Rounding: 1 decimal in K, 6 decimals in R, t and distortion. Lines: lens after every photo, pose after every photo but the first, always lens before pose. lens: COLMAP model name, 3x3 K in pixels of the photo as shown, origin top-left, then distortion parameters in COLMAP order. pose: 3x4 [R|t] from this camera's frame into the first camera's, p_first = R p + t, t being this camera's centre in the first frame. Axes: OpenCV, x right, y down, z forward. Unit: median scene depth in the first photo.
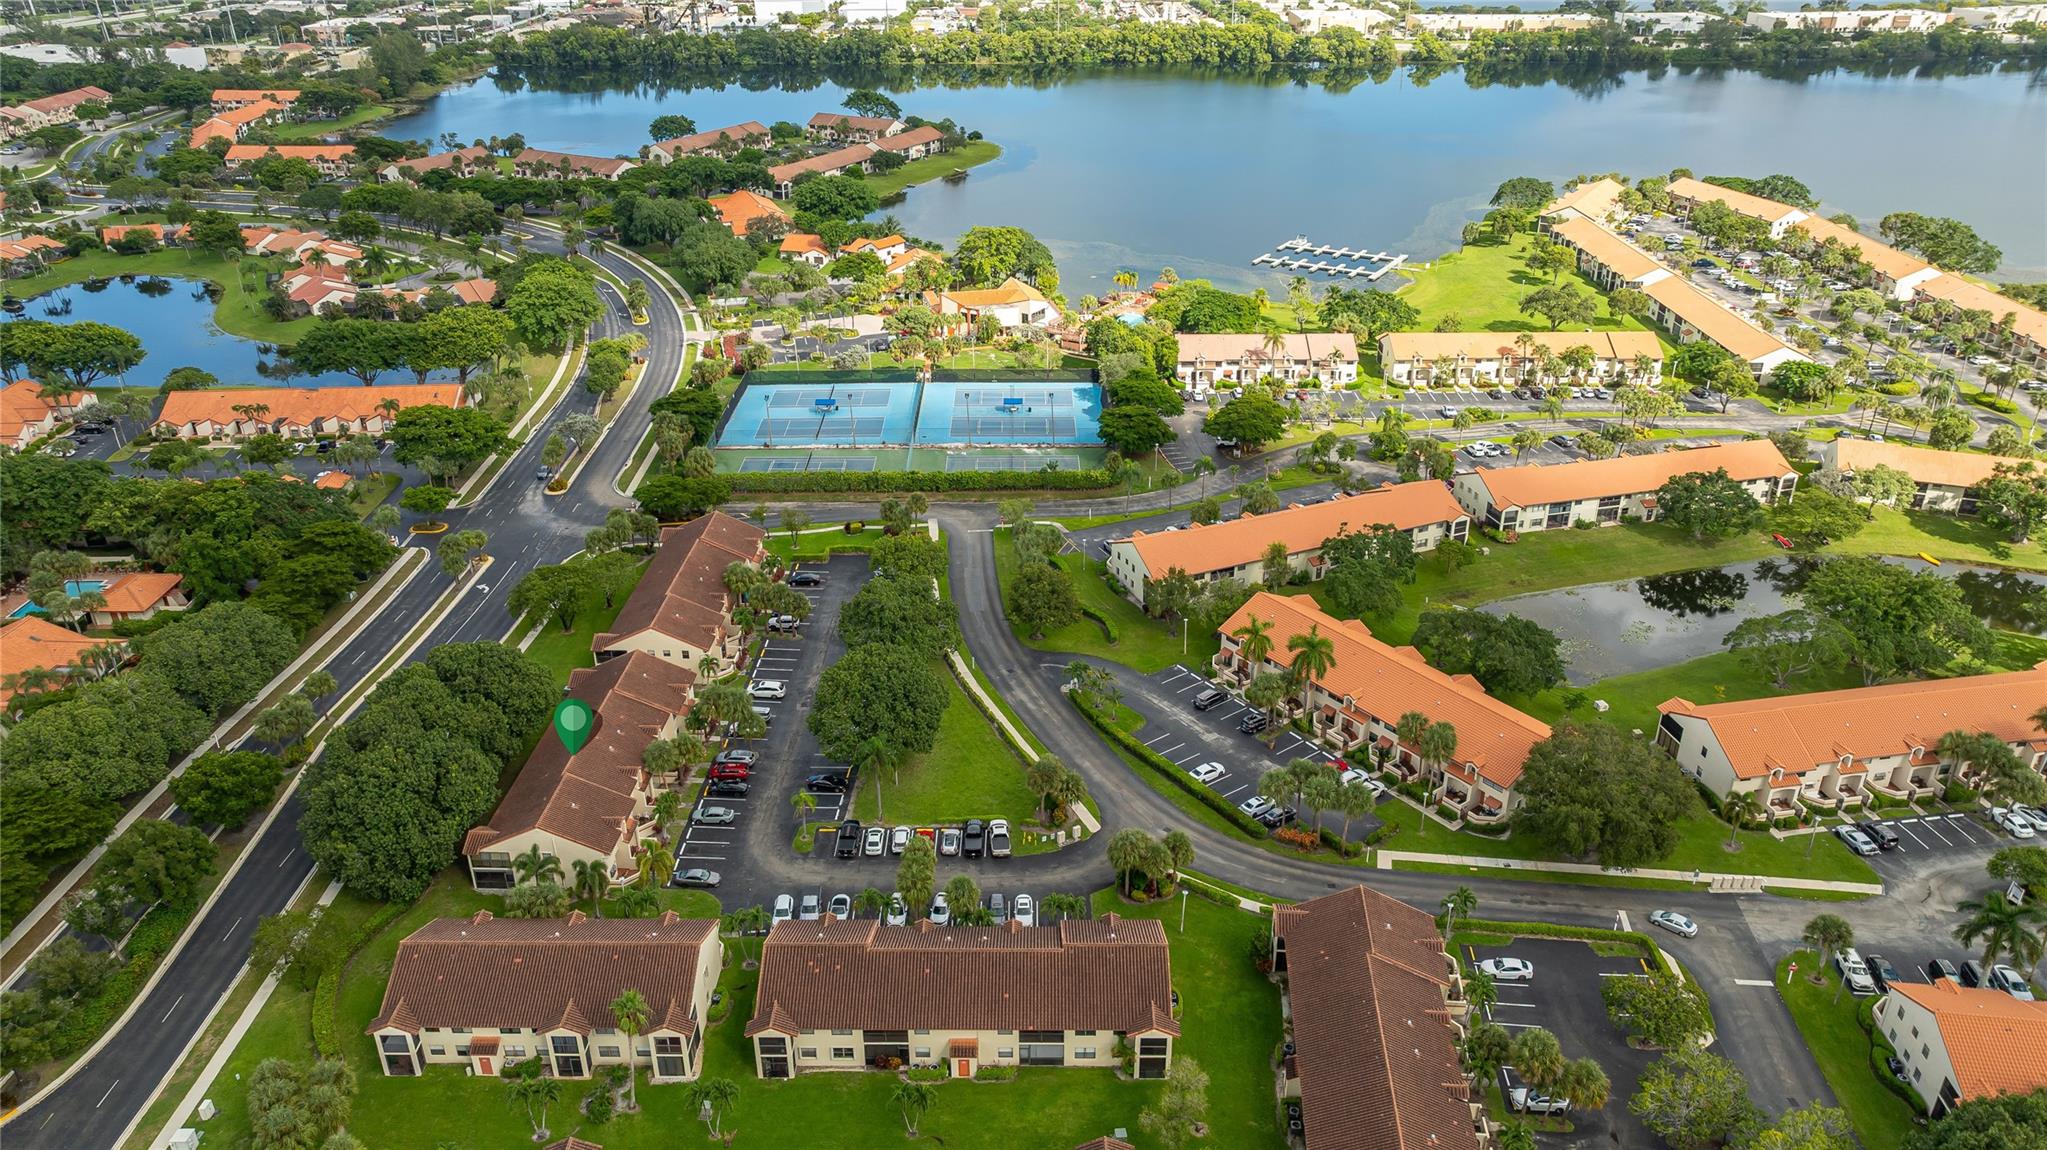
lens RADIAL K [[1445.9, 0, 1021.1], [0, 1445.9, 581.8], [0, 0, 1]] dist [-0.031598, 0.061265]
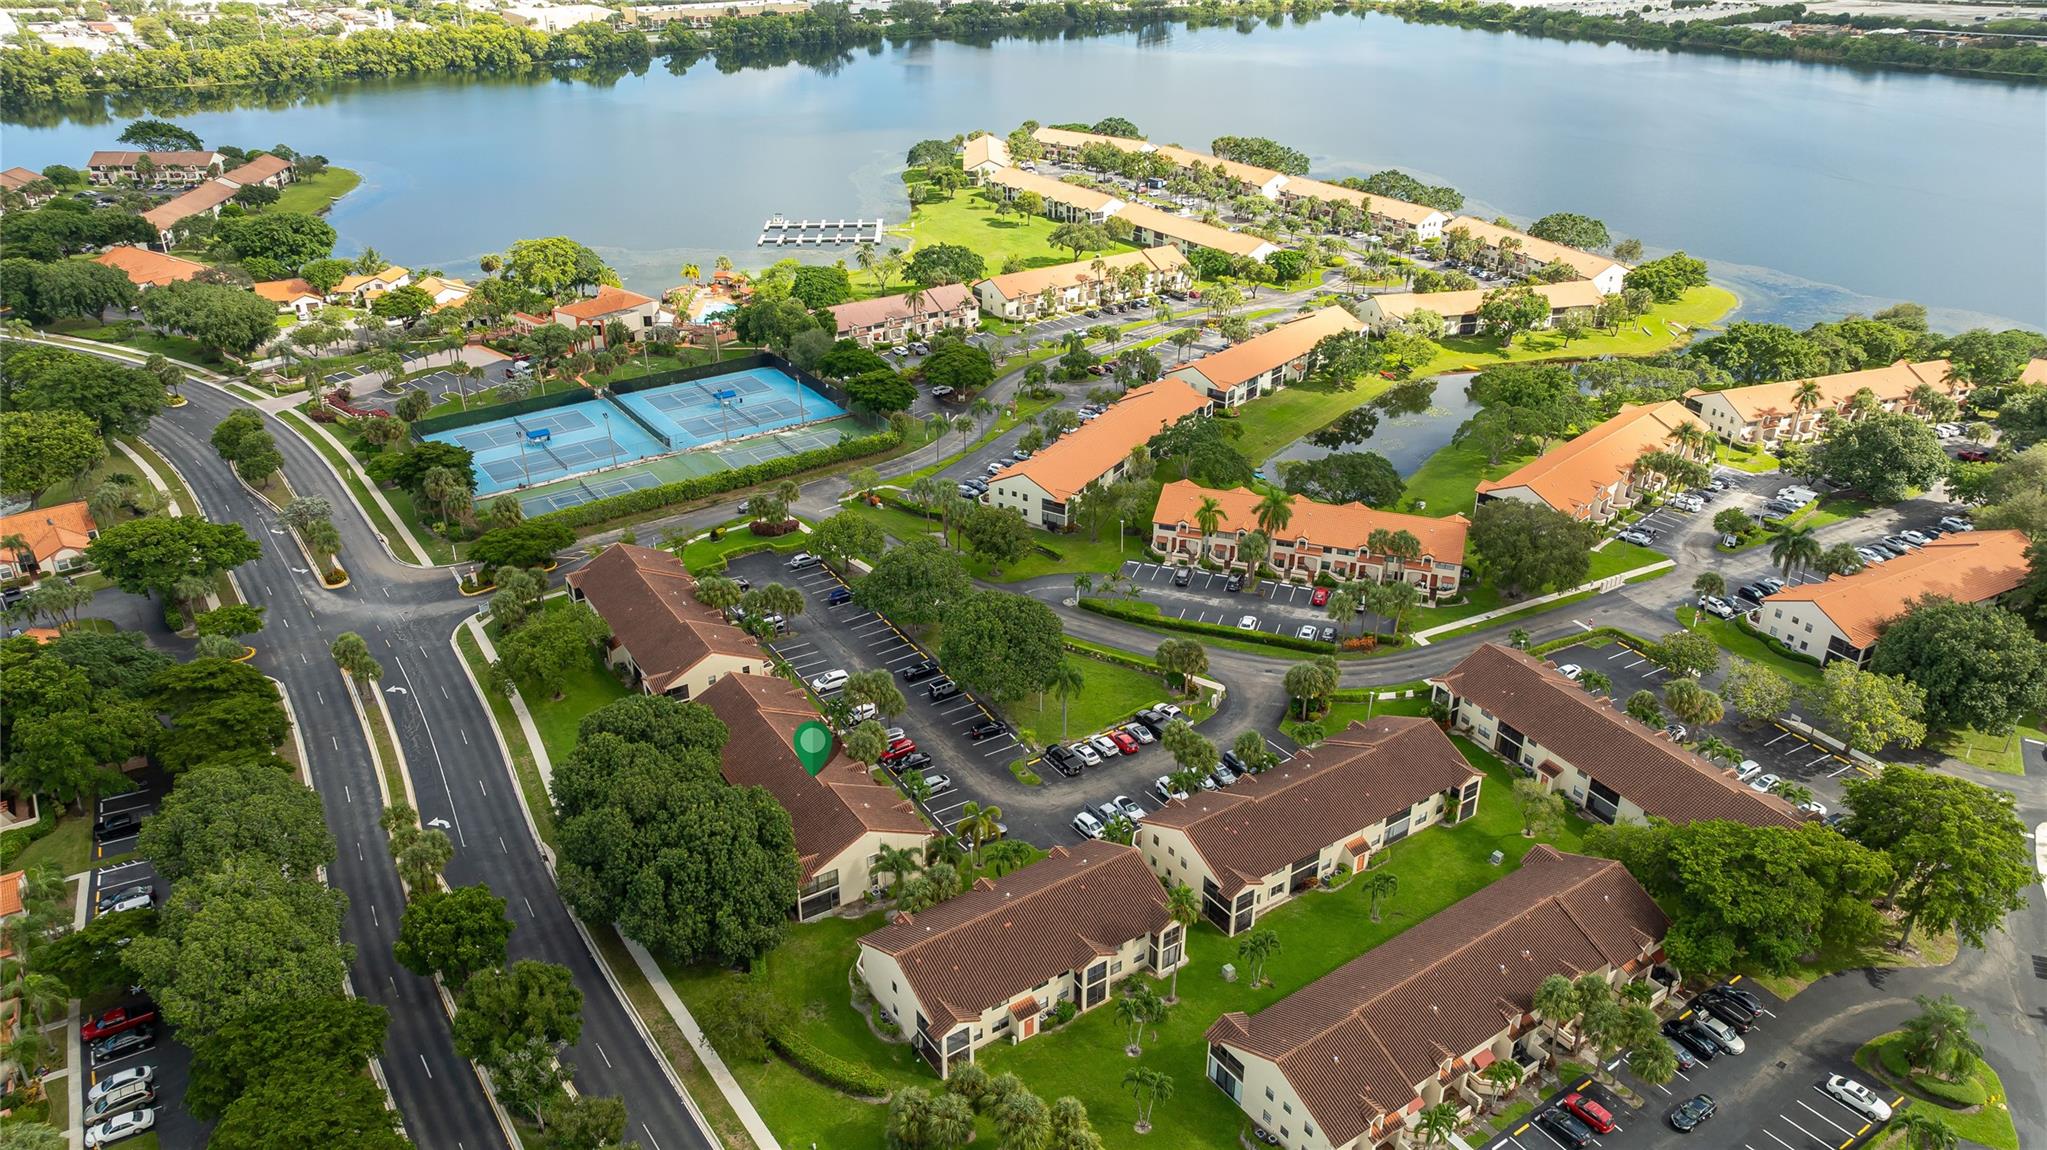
lens RADIAL K [[1445.9, 0, 1020.9], [0, 1445.9, 574.3], [0, 0, 1]] dist [-0.031598, 0.061265]
pose [[0.823054, -0.249240, 0.510355, -0.182801], [0.250251, 0.965785, 0.068075, -0.010384], [-0.509860, 0.071688, 0.857265, 0.021929]]
